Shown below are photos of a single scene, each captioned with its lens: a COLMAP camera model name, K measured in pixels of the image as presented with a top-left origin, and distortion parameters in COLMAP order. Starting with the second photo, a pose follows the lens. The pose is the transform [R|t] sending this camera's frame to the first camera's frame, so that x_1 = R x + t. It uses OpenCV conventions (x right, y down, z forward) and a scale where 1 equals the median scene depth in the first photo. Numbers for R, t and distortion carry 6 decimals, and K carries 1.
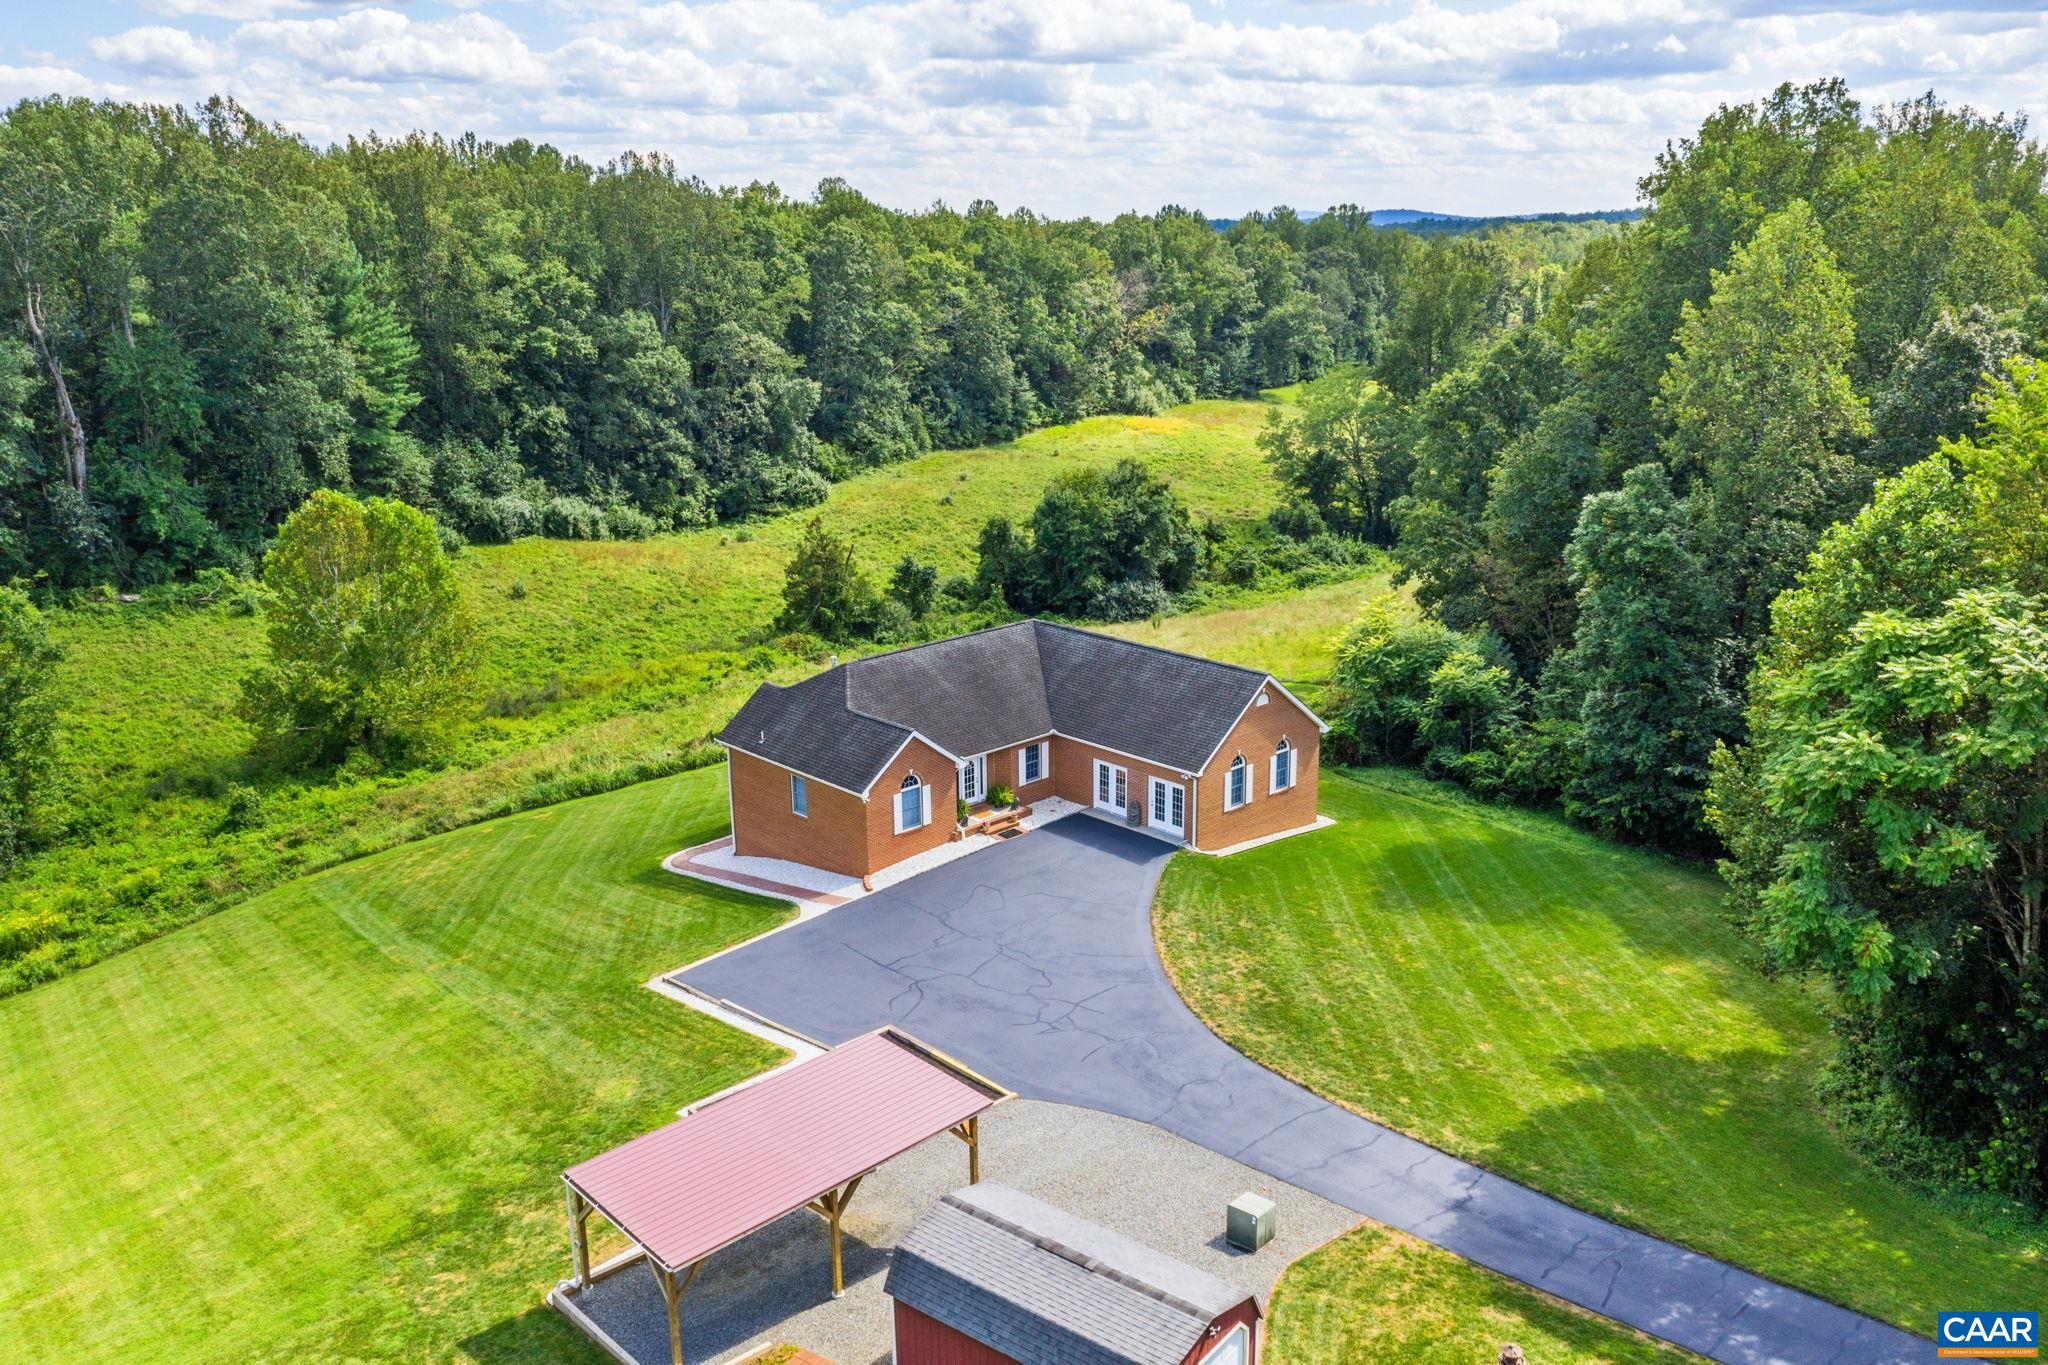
lens RADIAL K [[1692.4, 0, 1019.8], [0, 1692.4, 683.9], [0, 0, 1]] dist [-0.011146, -0.023046]
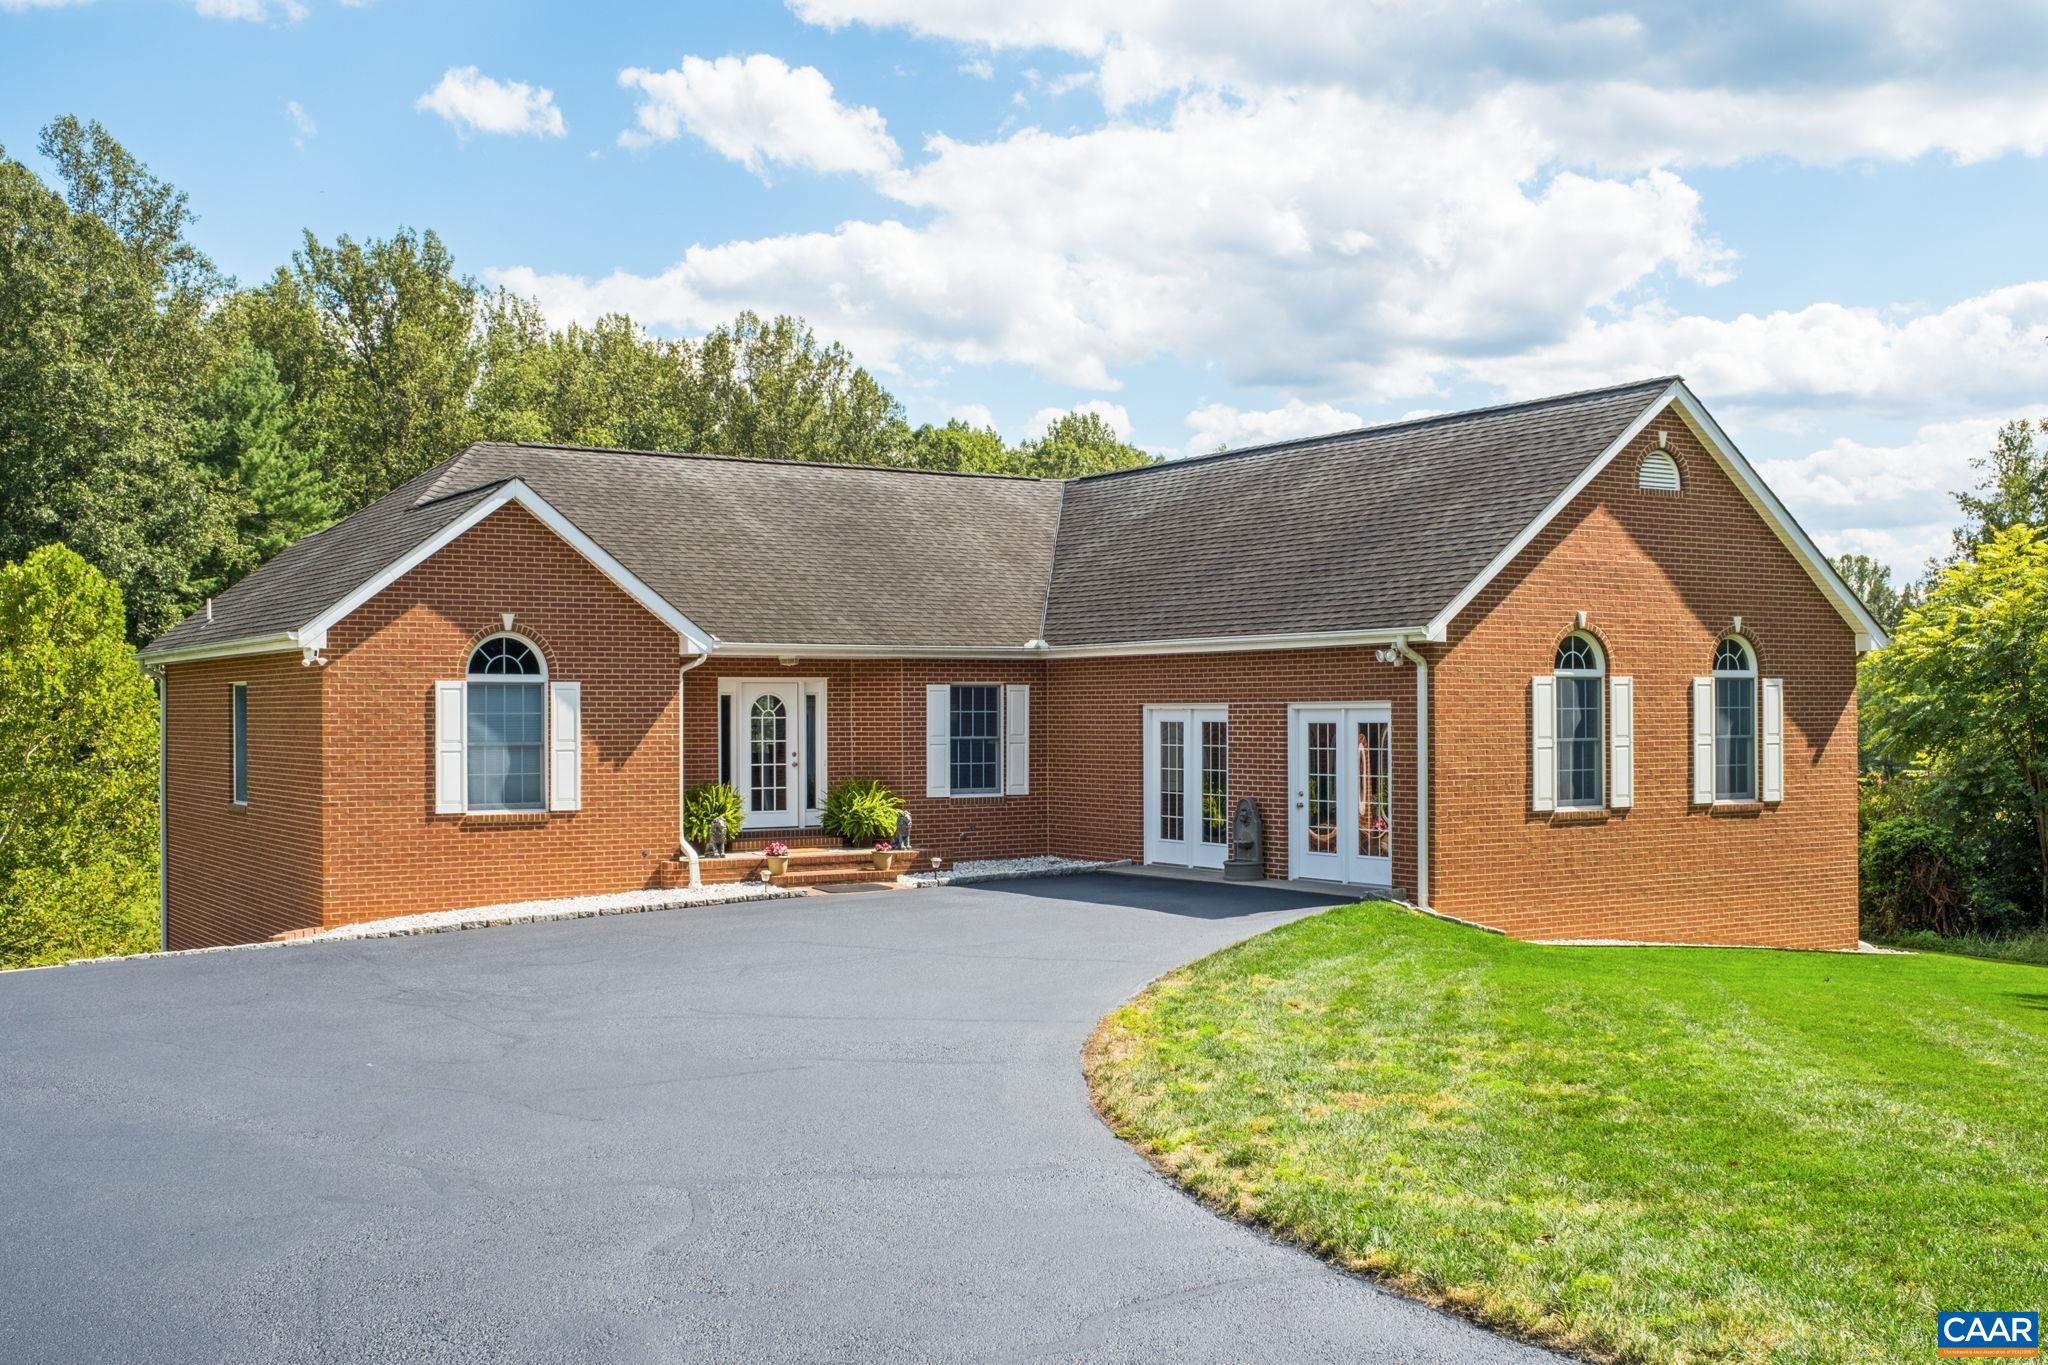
lens RADIAL K [[2197.3, 0, 1024.9], [0, 2197.3, 694.6], [0, 0, 1]] dist [-0.004189, 0.000000]
pose [[0.984753, 0.012774, -0.173487, 0.094355], [-0.058375, 0.963738, -0.260388, 0.153315], [0.163870, 0.266546, 0.949790, 0.580610]]
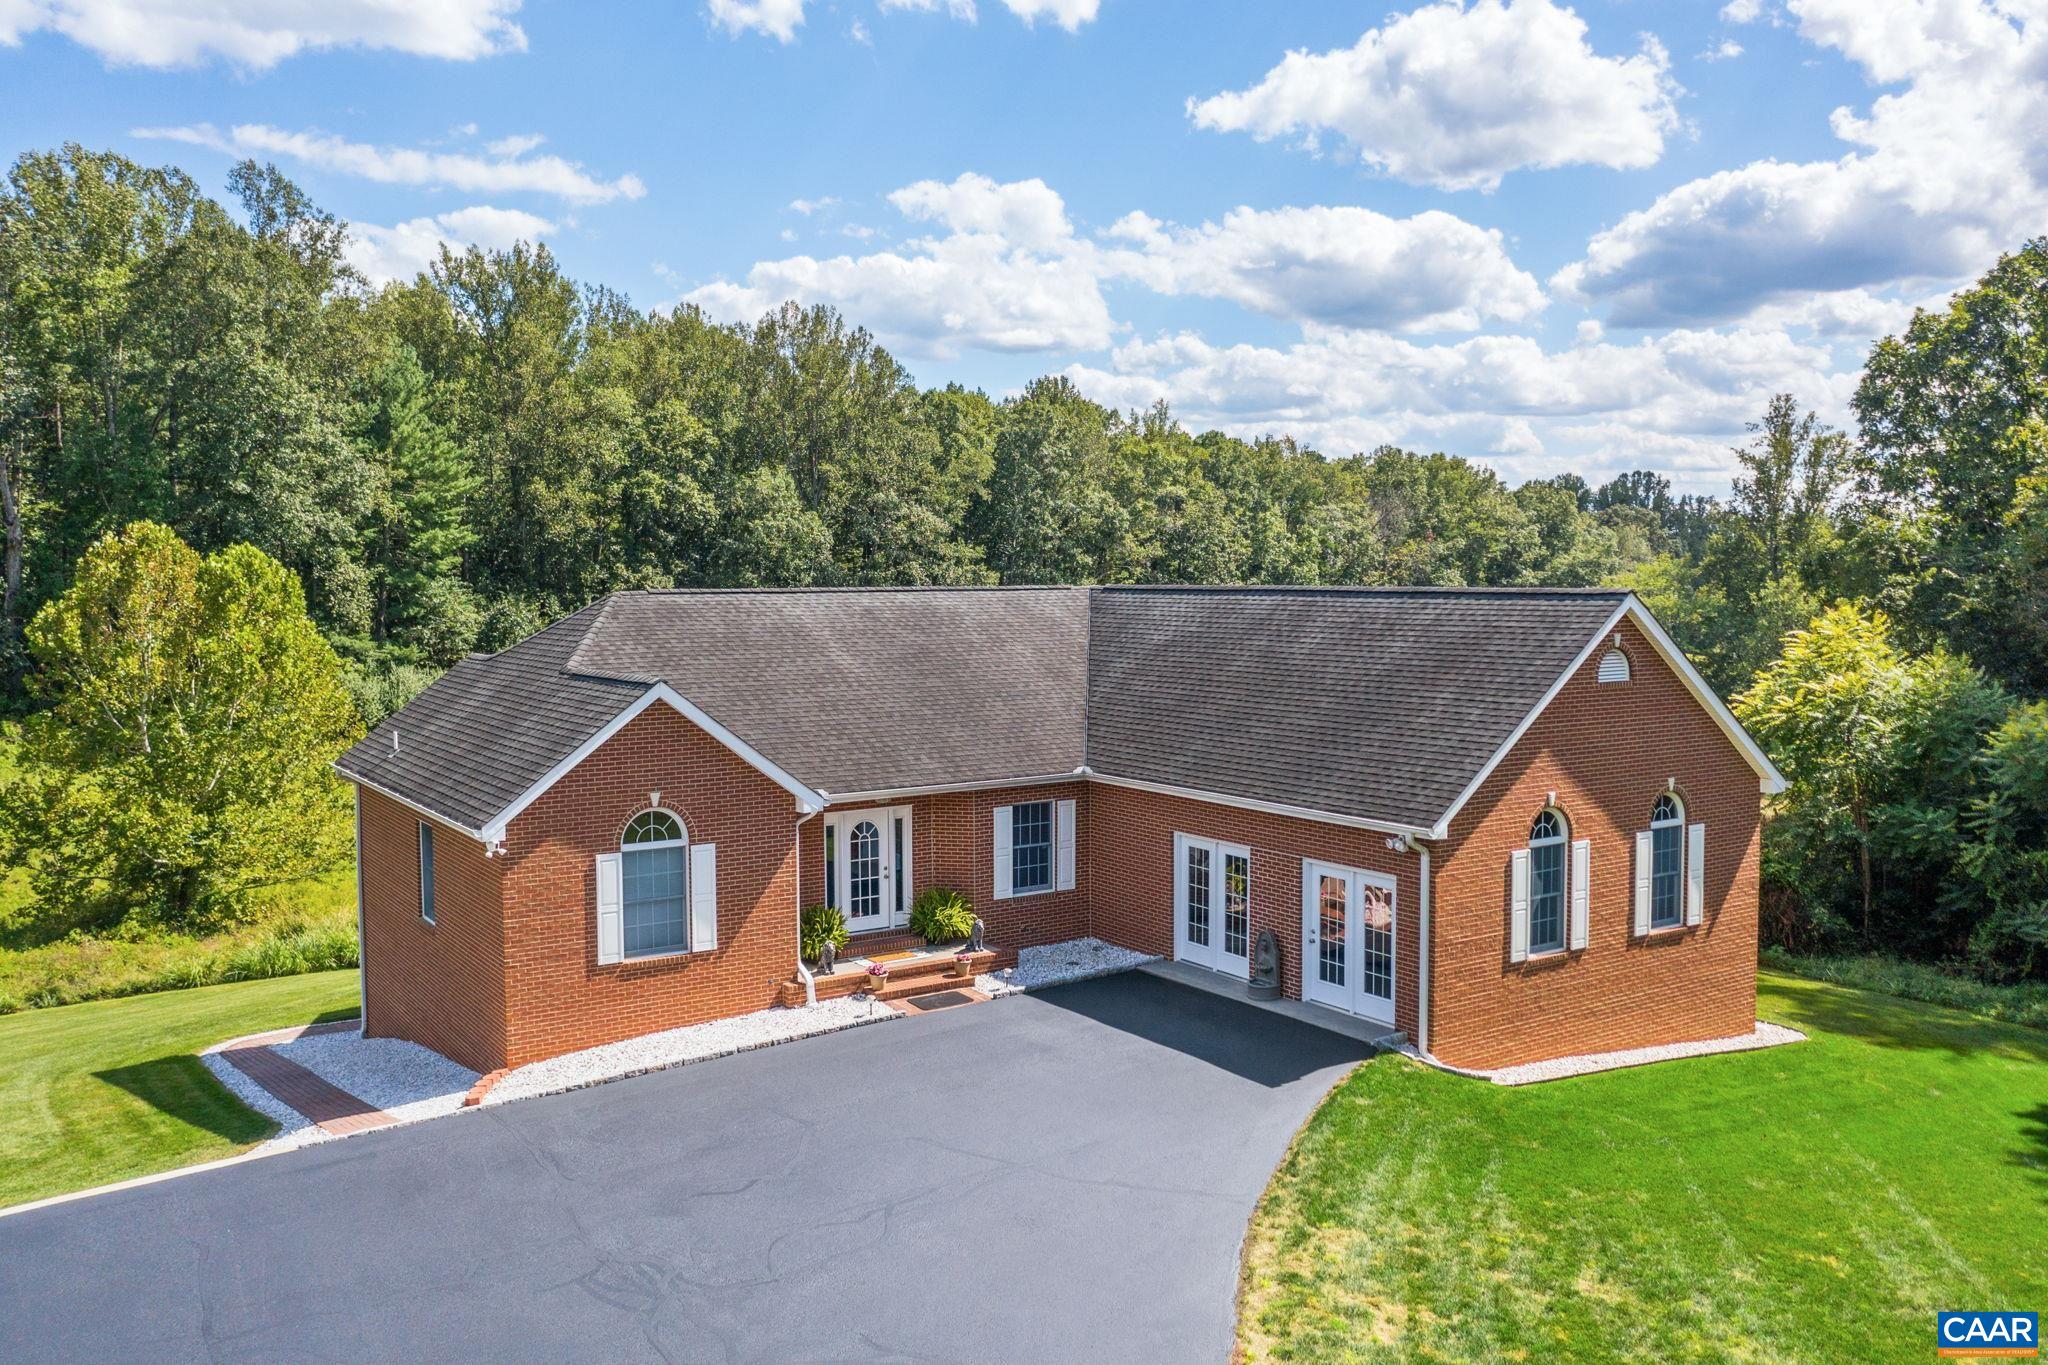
lens RADIAL K [[1692.4, 0, 1026.5], [0, 1692.4, 667.5], [0, 0, 1]] dist [-0.011146, -0.023046]
pose [[0.987655, 0.022980, -0.154949, 0.069532], [-0.054154, 0.978278, -0.200097, 0.086954], [0.146985, 0.206018, 0.967446, 0.591544]]
